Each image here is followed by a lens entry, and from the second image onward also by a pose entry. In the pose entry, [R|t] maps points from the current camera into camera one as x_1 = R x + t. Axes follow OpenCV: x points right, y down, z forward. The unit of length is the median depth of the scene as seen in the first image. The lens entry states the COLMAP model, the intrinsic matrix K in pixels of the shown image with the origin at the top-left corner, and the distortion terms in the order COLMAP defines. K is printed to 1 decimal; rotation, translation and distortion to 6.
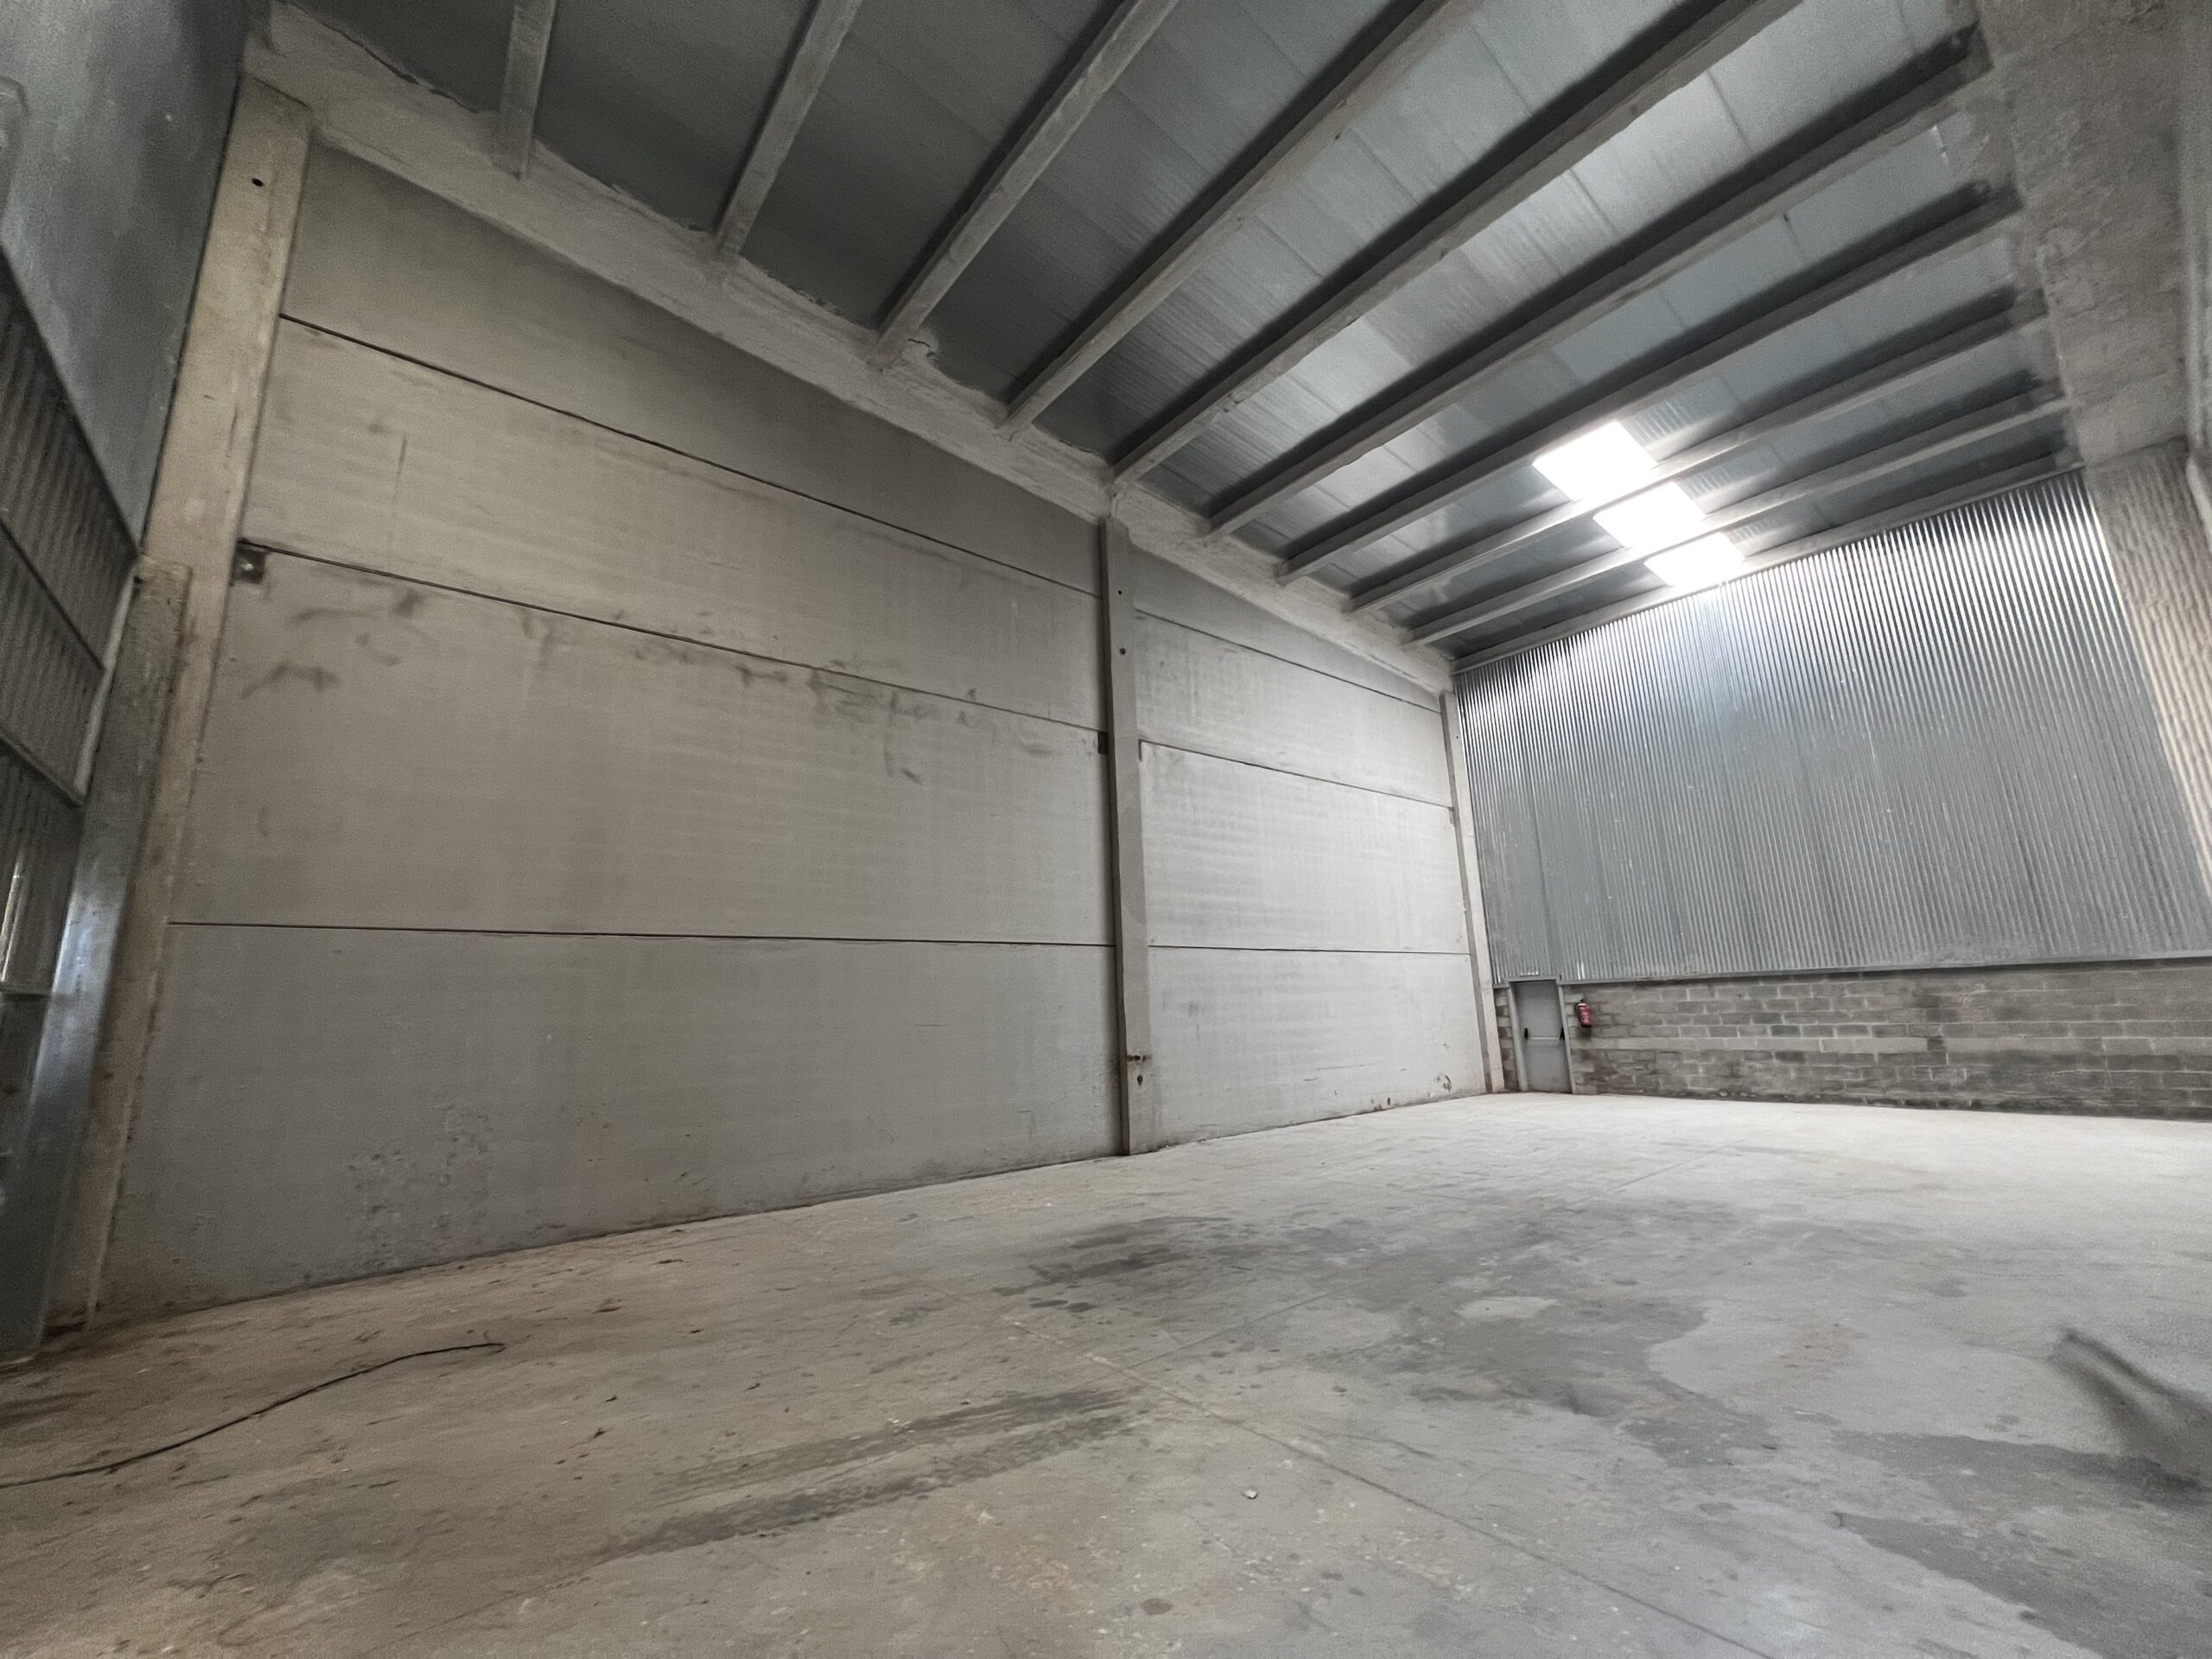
lens RADIAL K [[883.0, 0, 1106.8], [0, 883.0, 823.9], [0, 0, 1]] dist [0.003003, 0.000201]
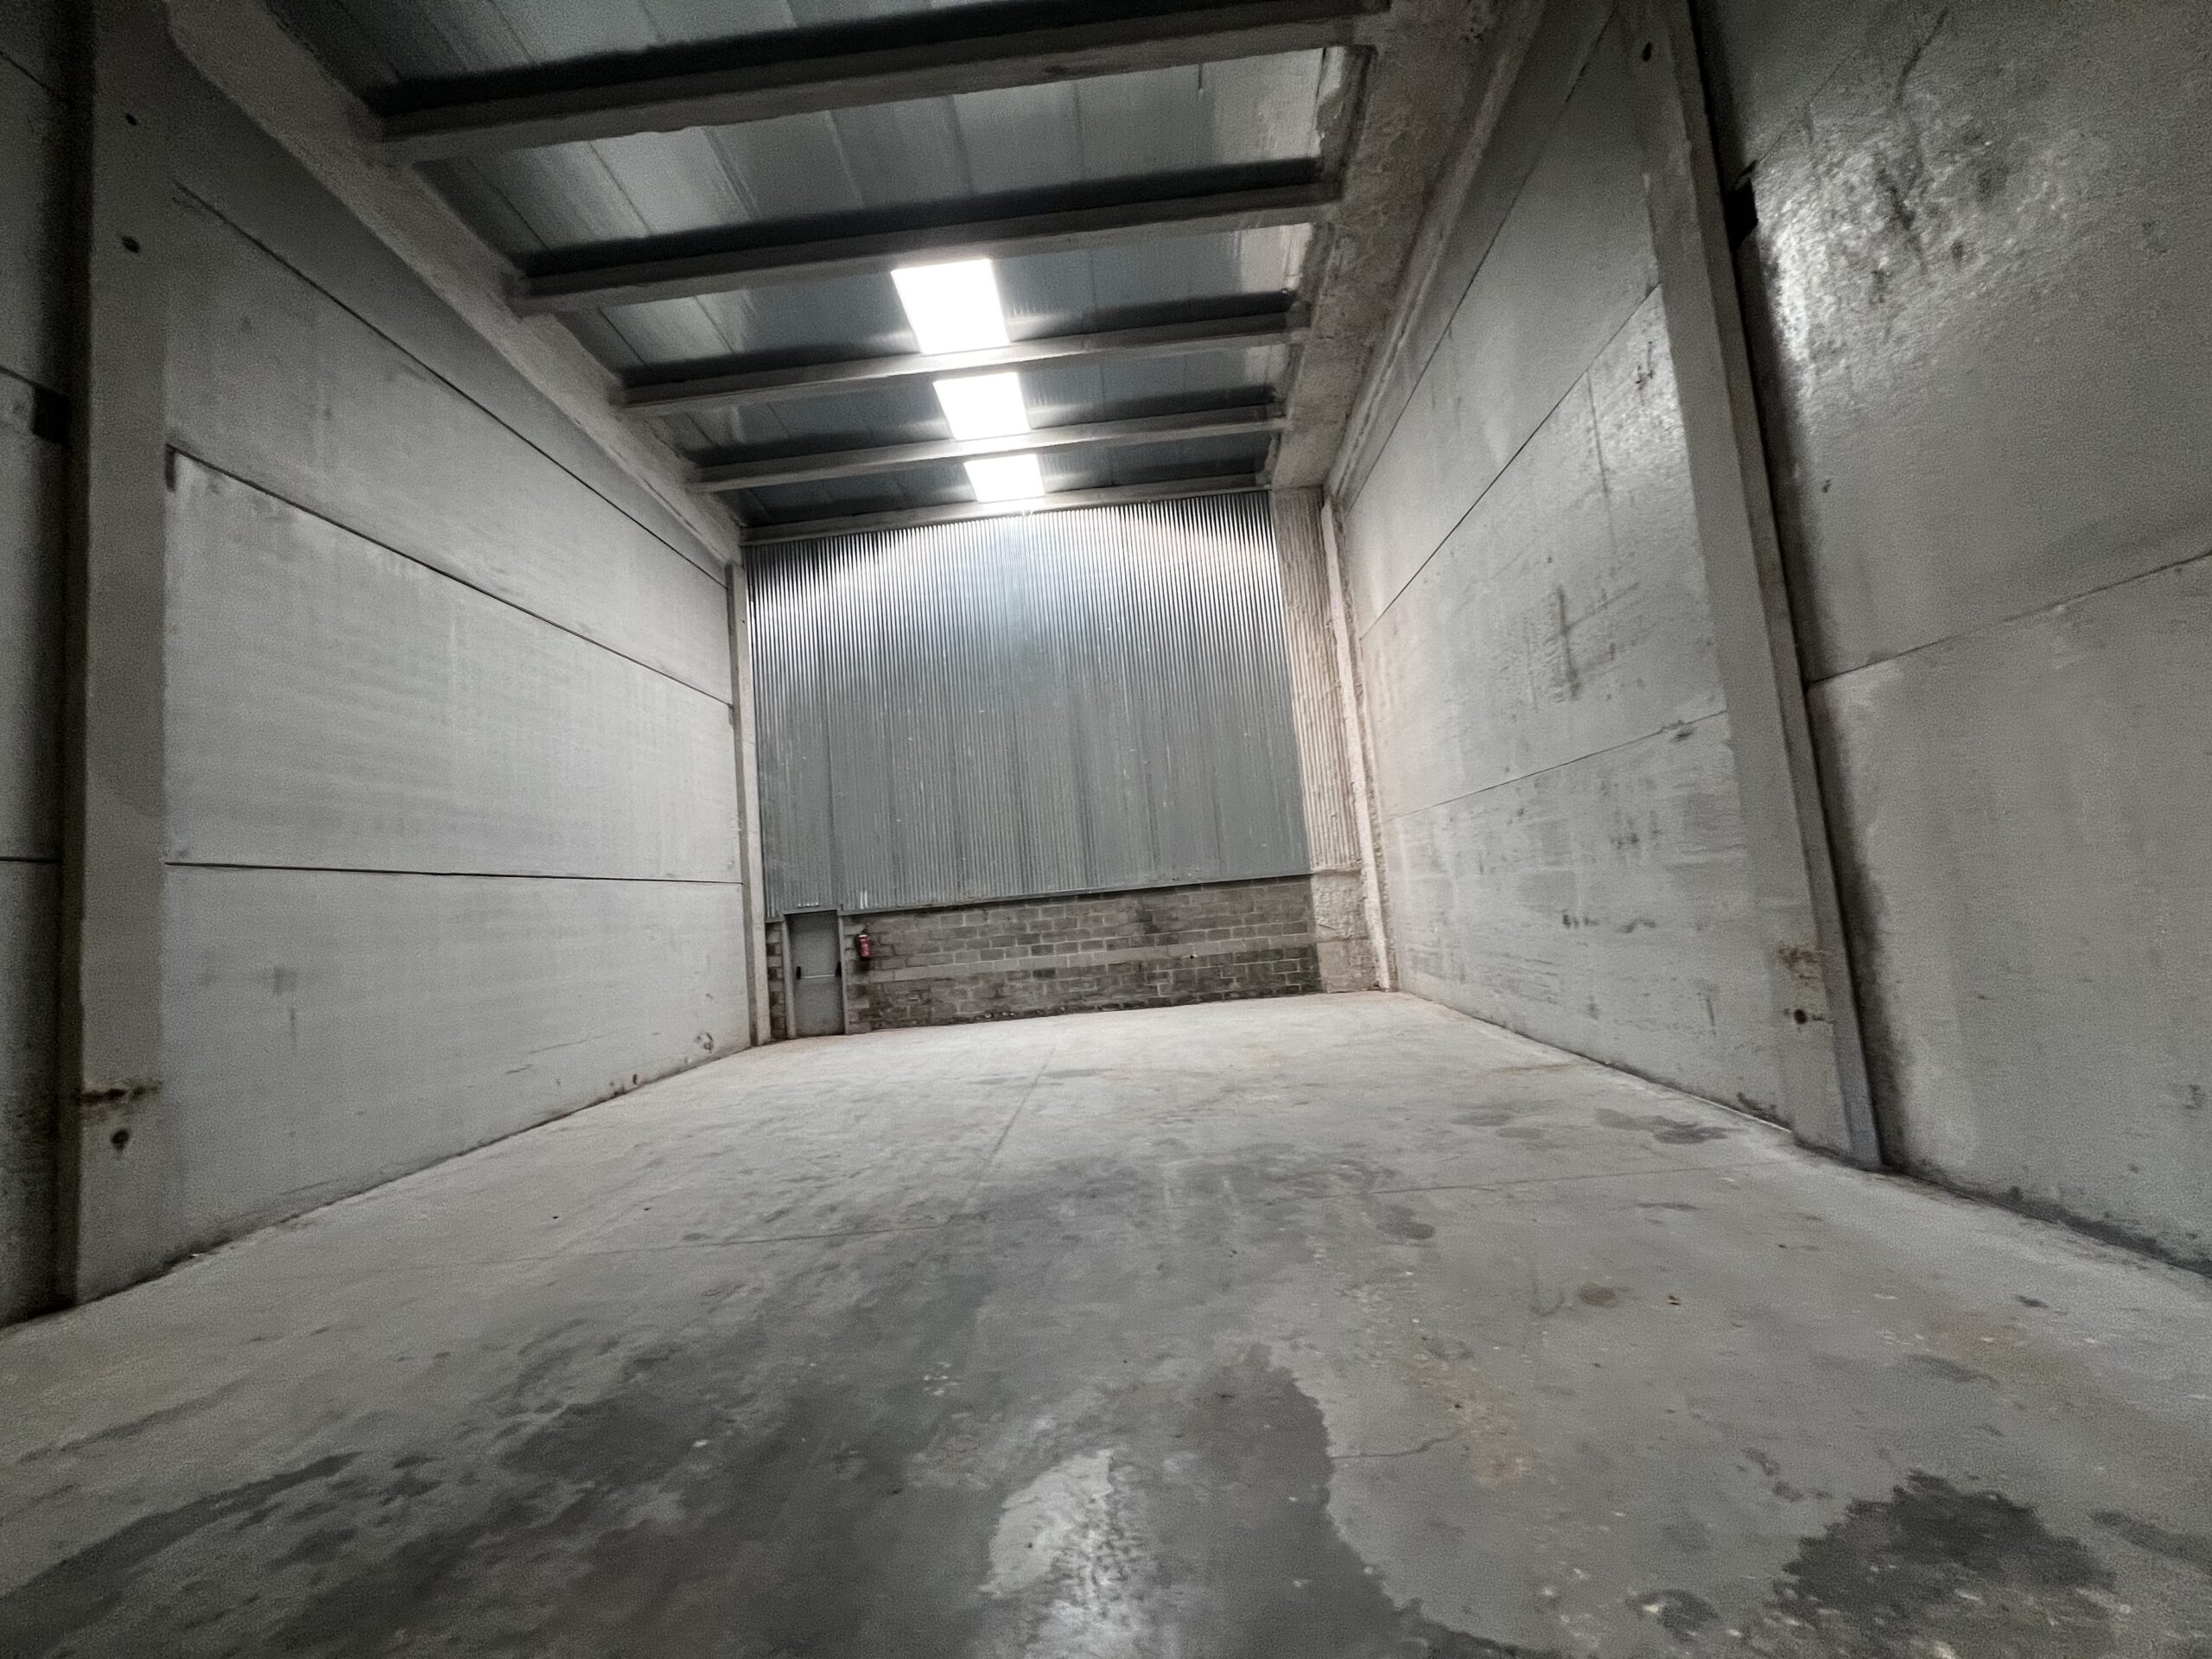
lens RADIAL K [[888.7, 0, 1105.8], [0, 888.7, 824.2], [0, 0, 1]] dist [-0.004046, 0.001386]
pose [[0.672678, 0.040263, 0.738839, 0.028768], [-0.090493, 0.995499, 0.028140, 0.048477], [-0.734381, -0.085789, 0.673294, 0.247241]]
